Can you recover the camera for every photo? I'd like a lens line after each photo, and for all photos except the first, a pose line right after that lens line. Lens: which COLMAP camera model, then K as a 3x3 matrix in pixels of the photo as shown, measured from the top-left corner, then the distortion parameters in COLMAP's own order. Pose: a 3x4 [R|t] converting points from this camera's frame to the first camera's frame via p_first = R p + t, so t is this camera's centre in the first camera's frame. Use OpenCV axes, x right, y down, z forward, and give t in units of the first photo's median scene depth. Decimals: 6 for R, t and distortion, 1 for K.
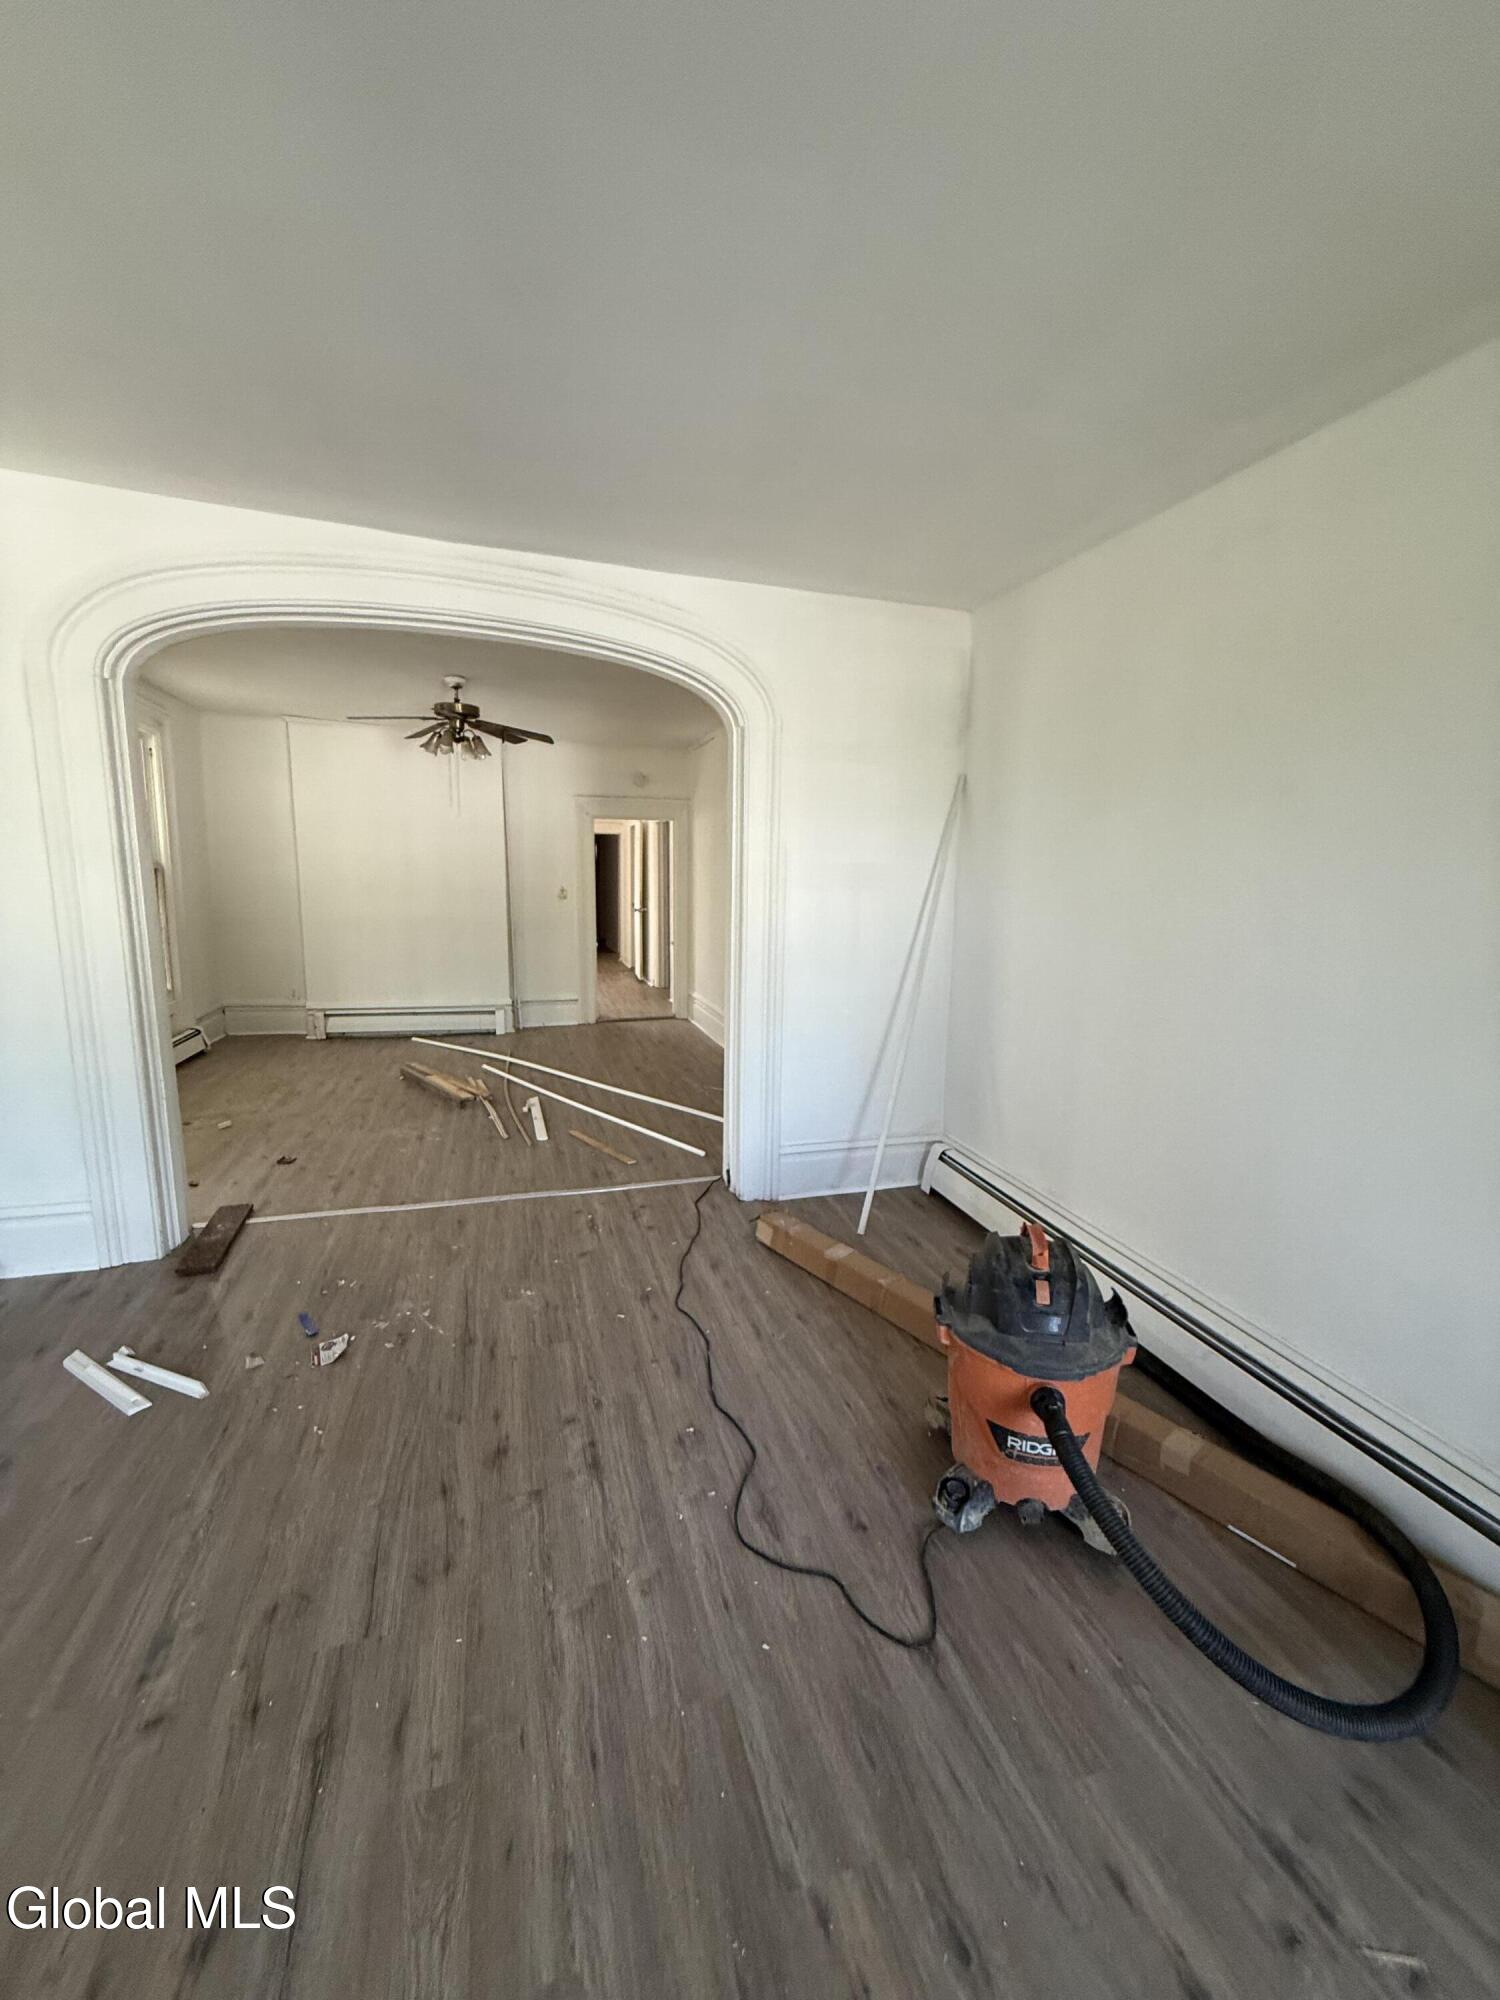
lens RADIAL K [[798.0, 0, 752.7], [0, 798.0, 997.4], [0, 0, 1]] dist [0.000093, 0.000053]
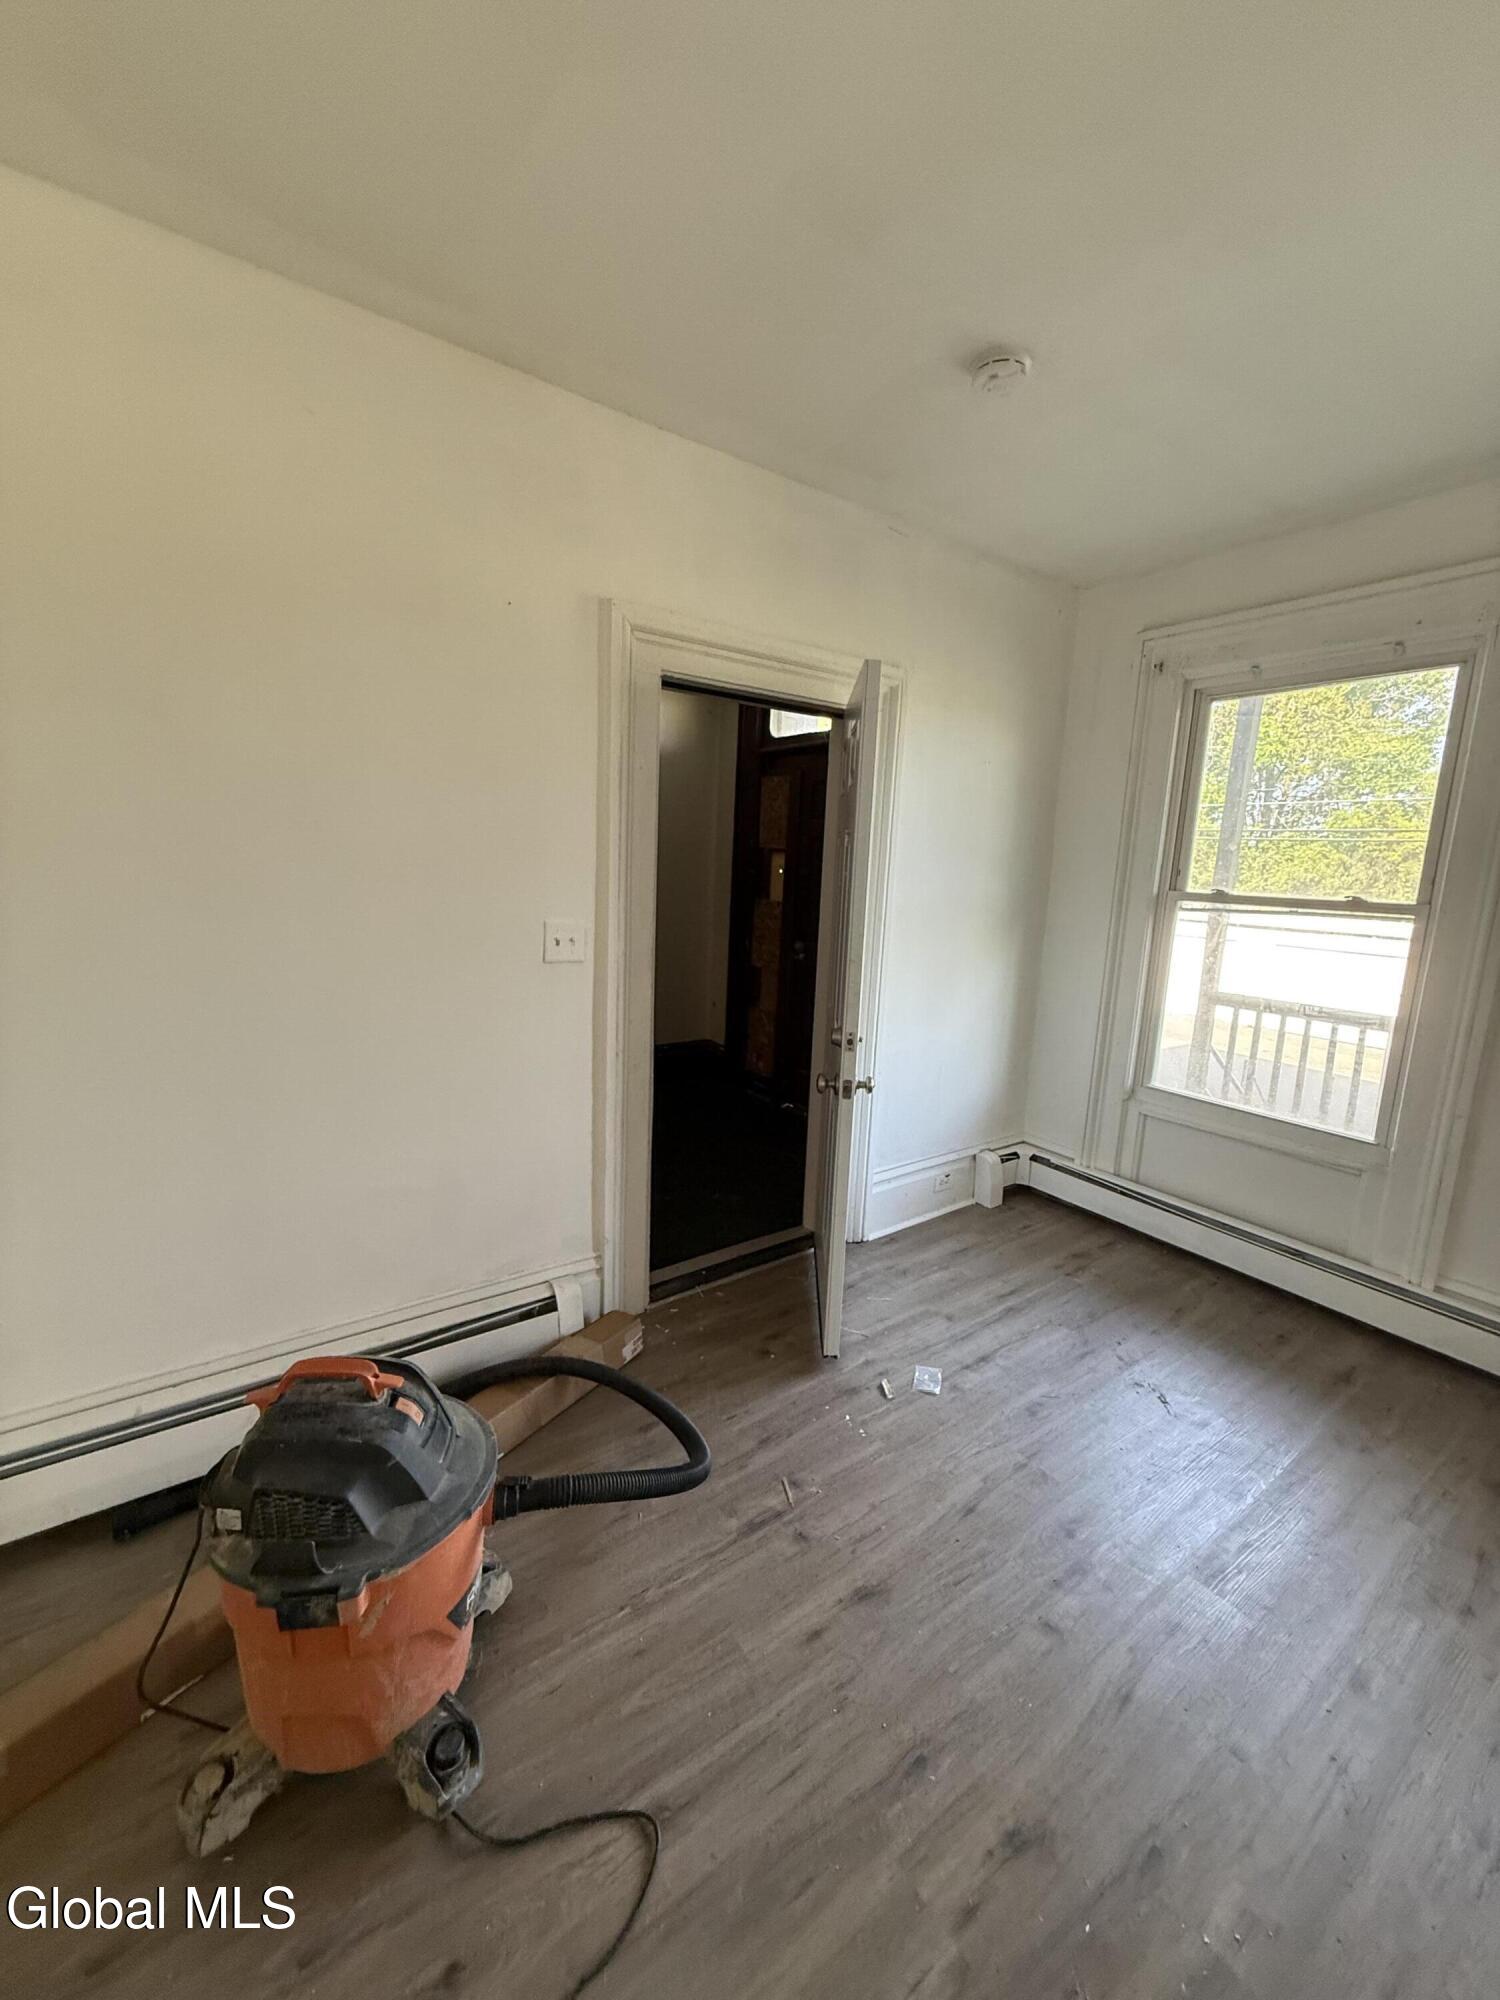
lens RADIAL K [[798.0, 0, 749.2], [0, 798.0, 996.7], [0, 0, 1]] dist [0.000093, 0.000053]
pose [[-0.312851, -0.196444, 0.929265, -0.238931], [0.104512, 0.965317, 0.239251, -0.096862], [-0.944035, 0.171969, -0.281470, 0.611027]]
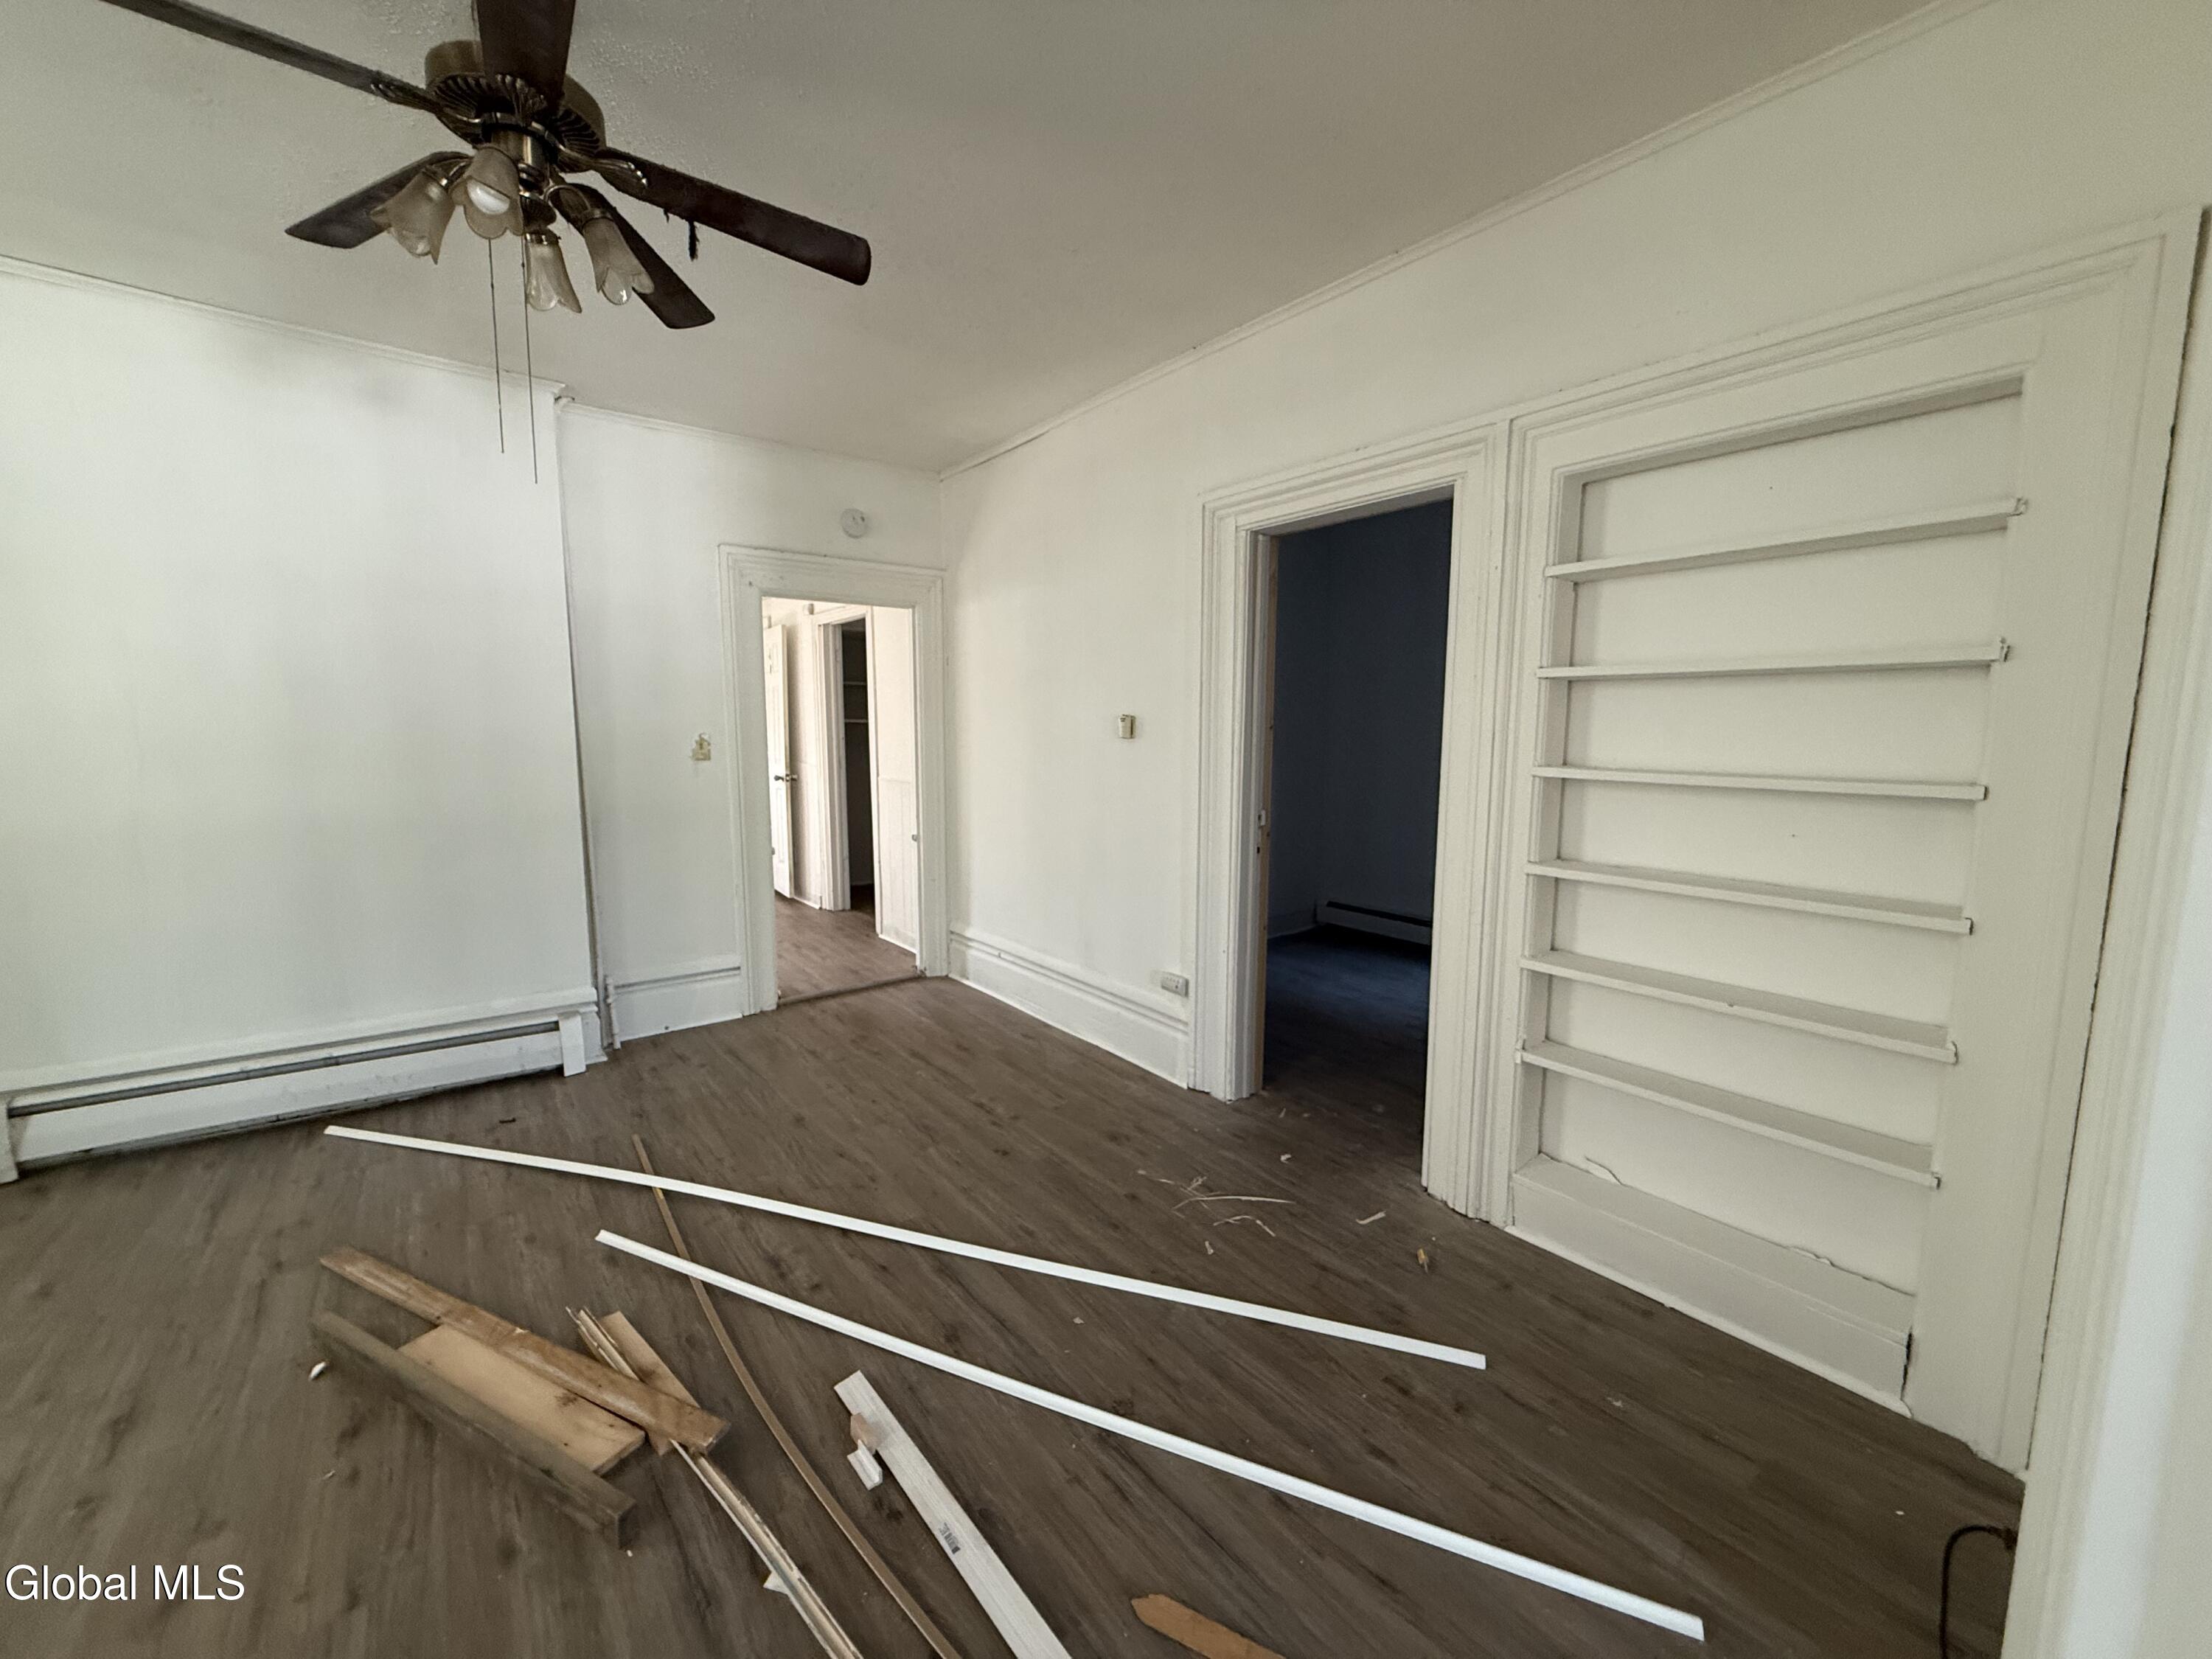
lens RADIAL K [[882.5, 0, 1102.5], [0, 882.5, 826.1], [0, 0, 1]] dist [0.000093, 0.000053]
pose [[0.937180, -0.051150, 0.345075, -0.585229], [0.065805, 0.997355, -0.030881, -0.153551], [-0.342583, 0.051648, 0.938067, 1.262255]]
